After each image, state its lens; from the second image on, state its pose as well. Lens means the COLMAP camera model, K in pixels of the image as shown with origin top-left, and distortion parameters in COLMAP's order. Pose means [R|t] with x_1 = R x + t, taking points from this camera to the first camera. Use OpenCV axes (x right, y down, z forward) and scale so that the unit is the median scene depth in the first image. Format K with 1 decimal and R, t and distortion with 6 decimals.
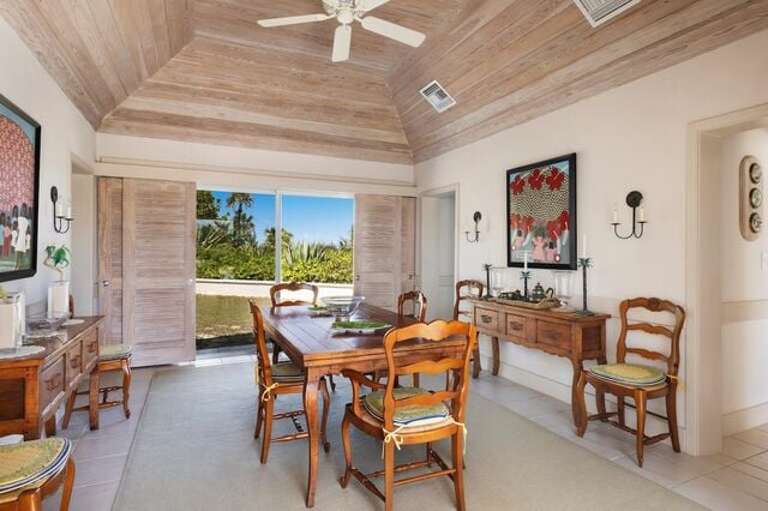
lens RADIAL K [[418.4, 0, 385.0], [0, 418.4, 253.0], [0, 0, 1]] dist [0.003898, 0.000582]
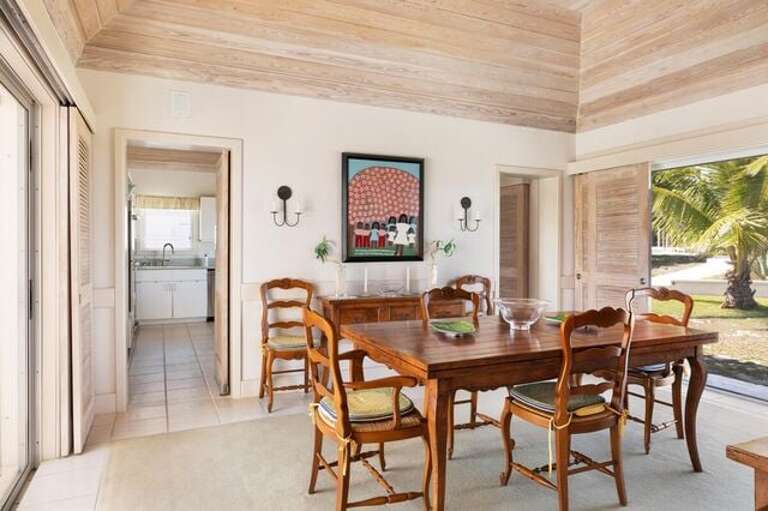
lens RADIAL K [[516.3, 0, 387.2], [0, 516.3, 252.6], [0, 0, 1]] dist [-0.004755, -0.000336]
pose [[-0.013657, 0.000756, -0.999906, 0.608478], [-0.006528, 0.999978, 0.000845, 0.014608], [0.999885, 0.006539, -0.013651, 0.527031]]
